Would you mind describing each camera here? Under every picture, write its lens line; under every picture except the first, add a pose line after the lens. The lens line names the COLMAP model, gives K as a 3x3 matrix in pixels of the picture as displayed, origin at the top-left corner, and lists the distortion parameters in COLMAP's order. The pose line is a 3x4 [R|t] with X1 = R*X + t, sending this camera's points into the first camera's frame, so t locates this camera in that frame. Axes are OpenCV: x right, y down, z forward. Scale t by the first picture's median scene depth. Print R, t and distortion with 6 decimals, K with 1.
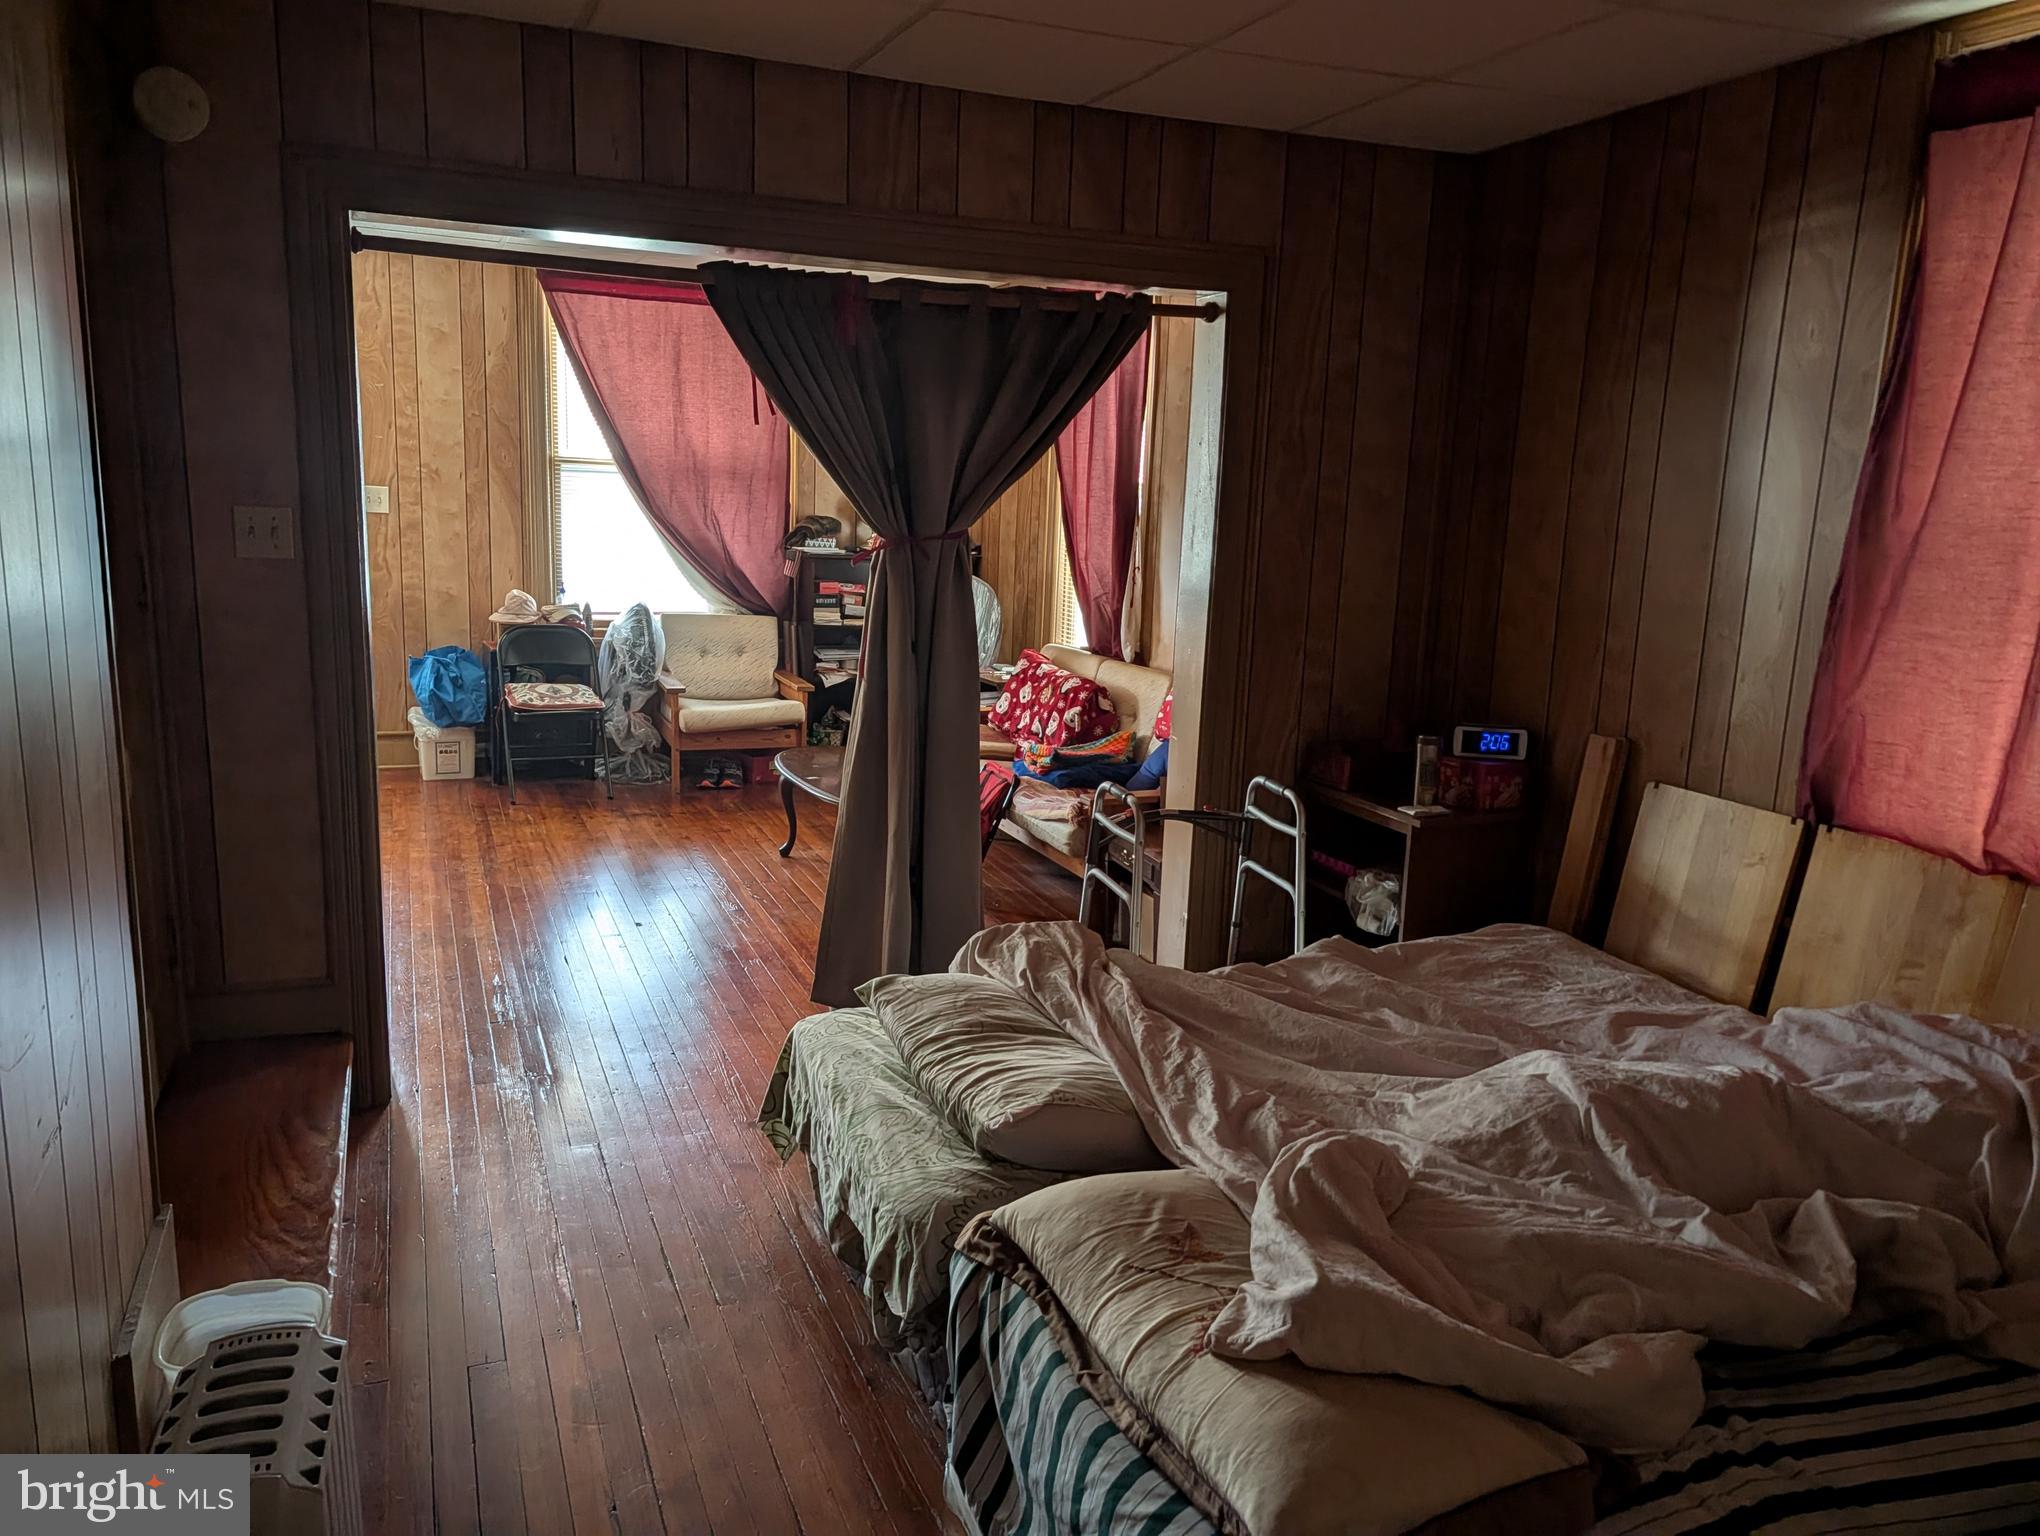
lens RADIAL K [[1485.3, 0, 1016.0], [0, 1485.3, 768.9], [0, 0, 1]] dist [0.012661, -0.010108]
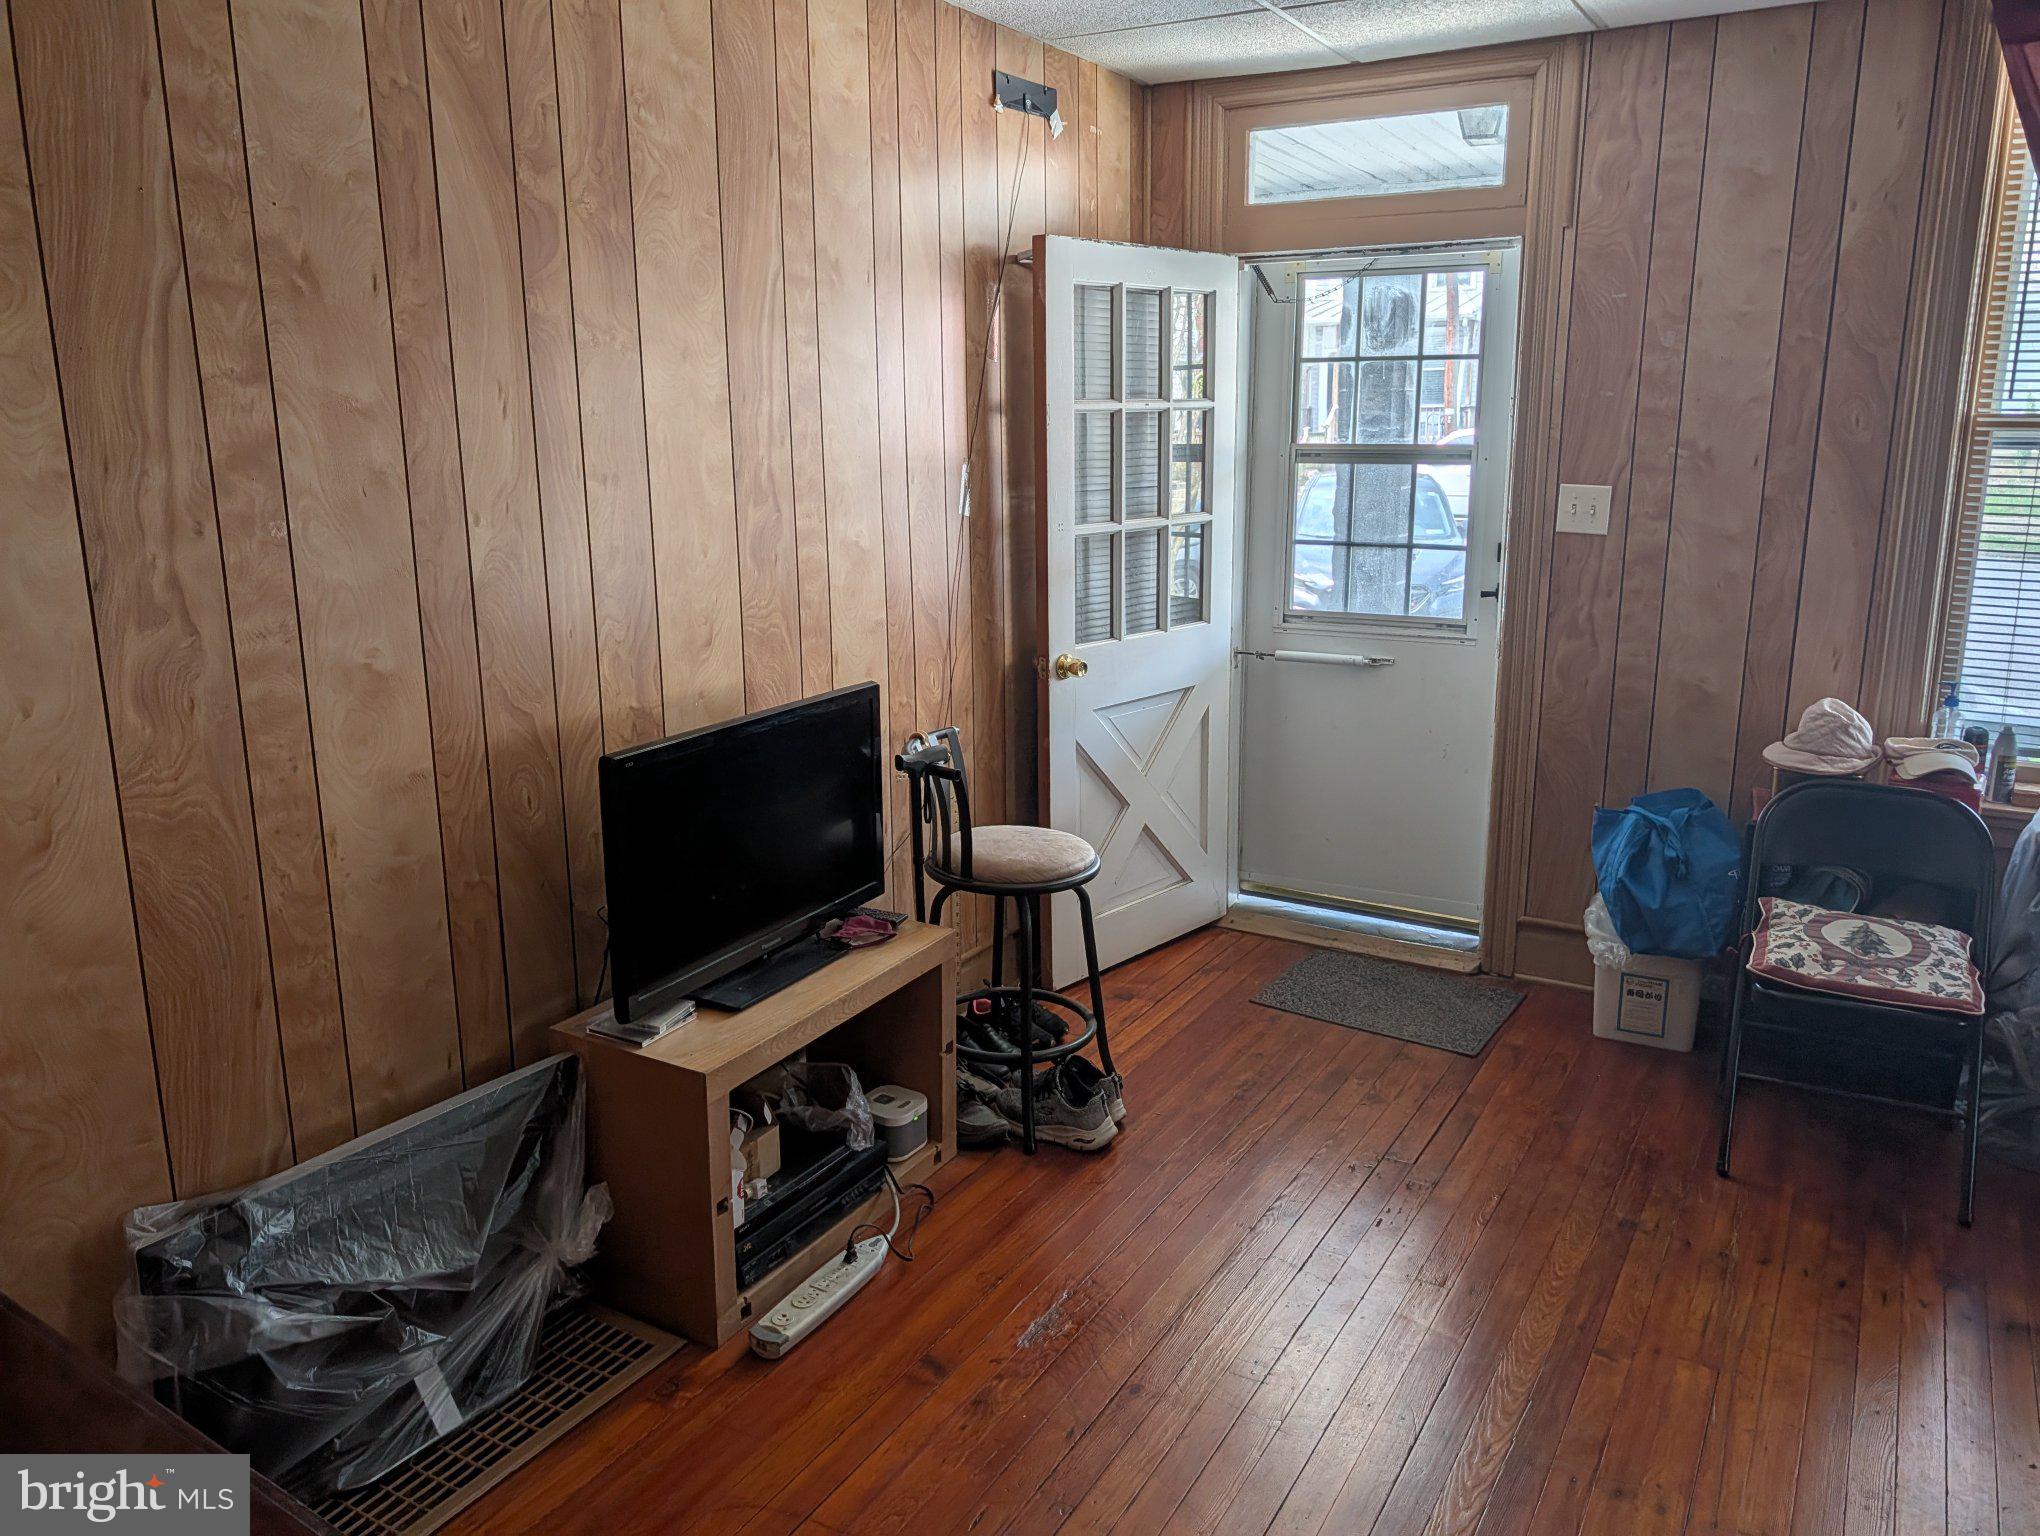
lens RADIAL K [[1485.3, 0, 1029.0], [0, 1485.3, 727.4], [0, 0, 1]] dist [0.012661, -0.010108]
pose [[0.603415, 0.130435, -0.786687, -0.114517], [-0.126701, 0.989682, 0.066908, -0.111868], [0.787297, 0.059301, 0.613715, 0.507633]]
